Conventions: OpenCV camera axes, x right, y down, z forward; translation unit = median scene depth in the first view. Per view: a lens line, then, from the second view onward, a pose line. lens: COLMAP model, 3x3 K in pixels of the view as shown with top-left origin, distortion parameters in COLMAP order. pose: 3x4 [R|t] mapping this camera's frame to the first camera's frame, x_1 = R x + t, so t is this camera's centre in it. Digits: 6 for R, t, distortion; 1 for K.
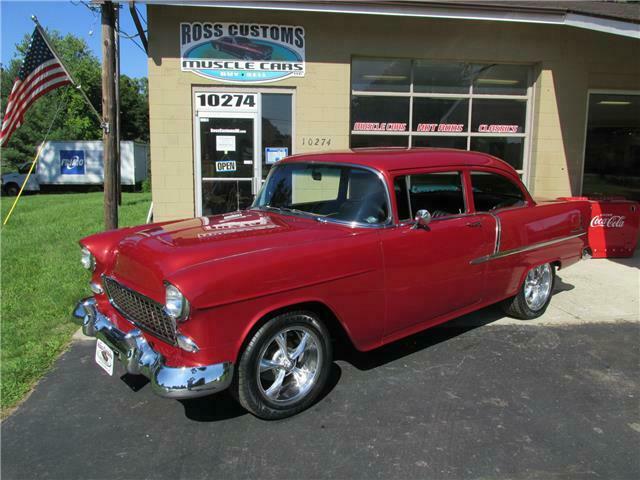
lens RADIAL K [[531.3, 0, 322.0], [0, 531.3, 240.3], [0, 0, 1]] dist [-0.029703, 0.001661]
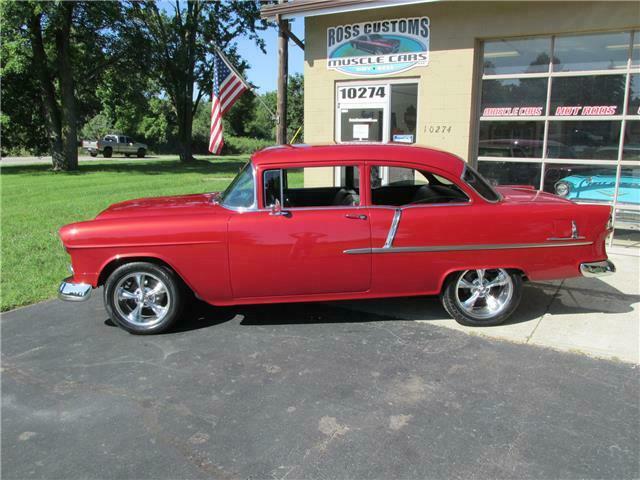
lens RADIAL K [[531.3, 0, 321.6], [0, 531.3, 238.6], [0, 0, 1]] dist [-0.029703, 0.001661]
pose [[0.784896, 0.114189, -0.609015, 0.478380], [-0.090210, 0.993459, 0.070009, -0.029640], [0.613026, -0.000011, 0.790063, 0.065541]]
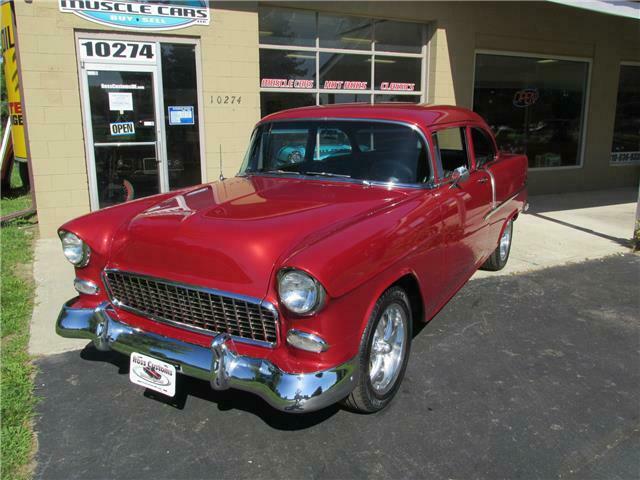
lens RADIAL K [[531.3, 0, 321.3], [0, 531.3, 240.7], [0, 0, 1]] dist [-0.029703, 0.001661]
pose [[0.942698, -0.084668, 0.322725, -0.176280], [0.062088, 0.994888, 0.079648, -0.008349], [-0.327819, -0.055047, 0.943135, 0.085682]]
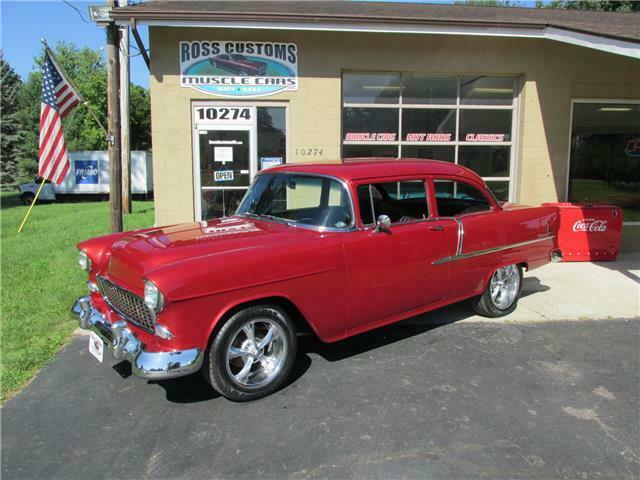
lens RADIAL K [[531.3, 0, 321.8], [0, 531.3, 240.2], [0, 0, 1]] dist [-0.029703, 0.001661]
pose [[0.999616, -0.004514, -0.027325, 0.044385], [0.004128, 0.999891, -0.014158, 0.004758], [0.027386, 0.014040, 0.999526, -0.052150]]
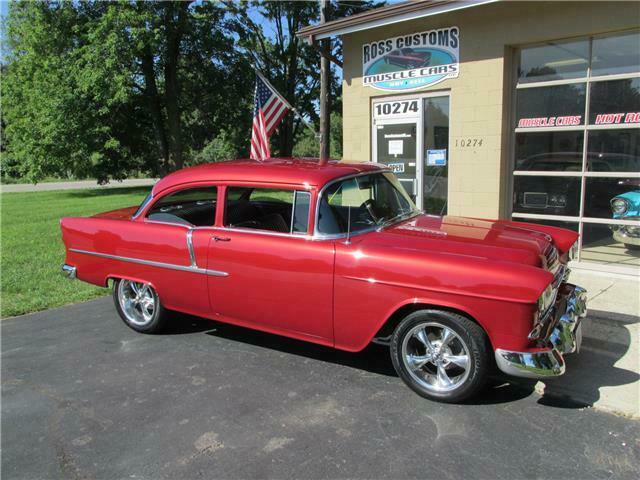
lens RADIAL K [[531.3, 0, 322.9], [0, 531.3, 239.4], [0, 0, 1]] dist [-0.029703, 0.001661]
pose [[0.632363, 0.101556, -0.767986, 0.604462], [-0.091472, 0.994223, 0.056154, -0.043203], [0.769253, 0.034740, 0.638000, 0.198479]]
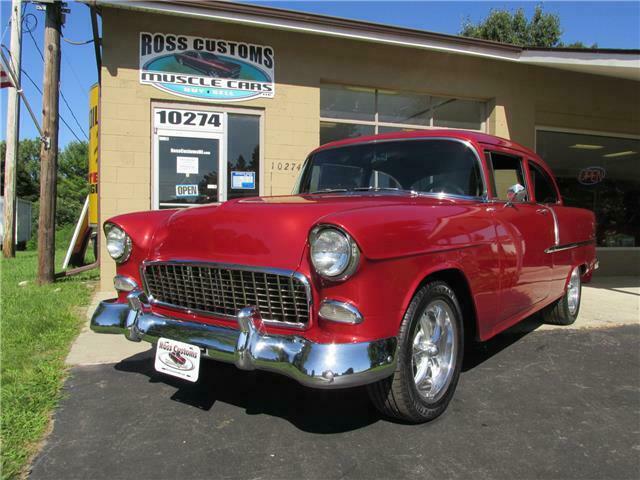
lens RADIAL K [[531.3, 0, 320.6], [0, 531.3, 242.1], [0, 0, 1]] dist [-0.029703, 0.001661]
pose [[0.976635, -0.007164, 0.214786, -0.160304], [0.034374, 0.991784, -0.123219, 0.067573], [-0.212138, 0.127723, 0.968857, 0.100086]]
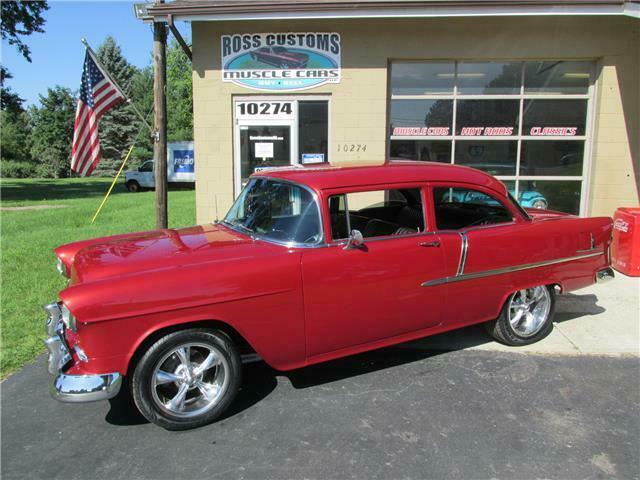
lens RADIAL K [[531.3, 0, 322.8], [0, 531.3, 239.4], [0, 0, 1]] dist [-0.029703, 0.001661]
pose [[0.975153, 0.029210, -0.219598, 0.167068], [-0.027832, 0.999569, 0.009370, -0.022935], [0.219777, -0.003025, 0.975545, 0.018121]]
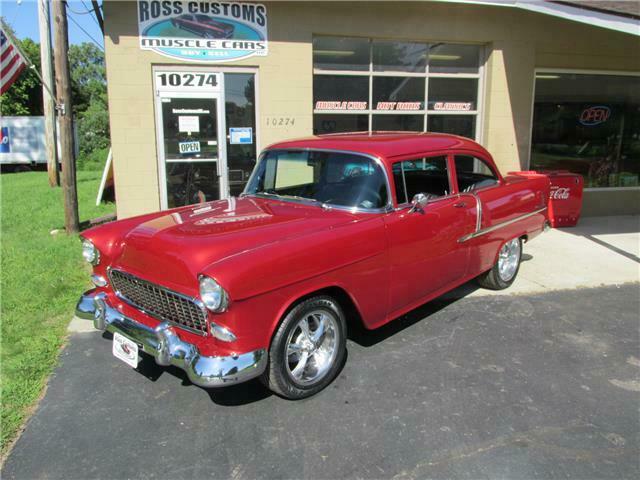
lens RADIAL K [[531.3, 0, 321.5], [0, 531.3, 239.8], [0, 0, 1]] dist [-0.029703, 0.001661]
pose [[0.991999, -0.035979, 0.121009, -0.065964], [0.029679, 0.998128, 0.053469, -0.013841], [-0.122706, -0.049450, 0.991210, -0.016349]]
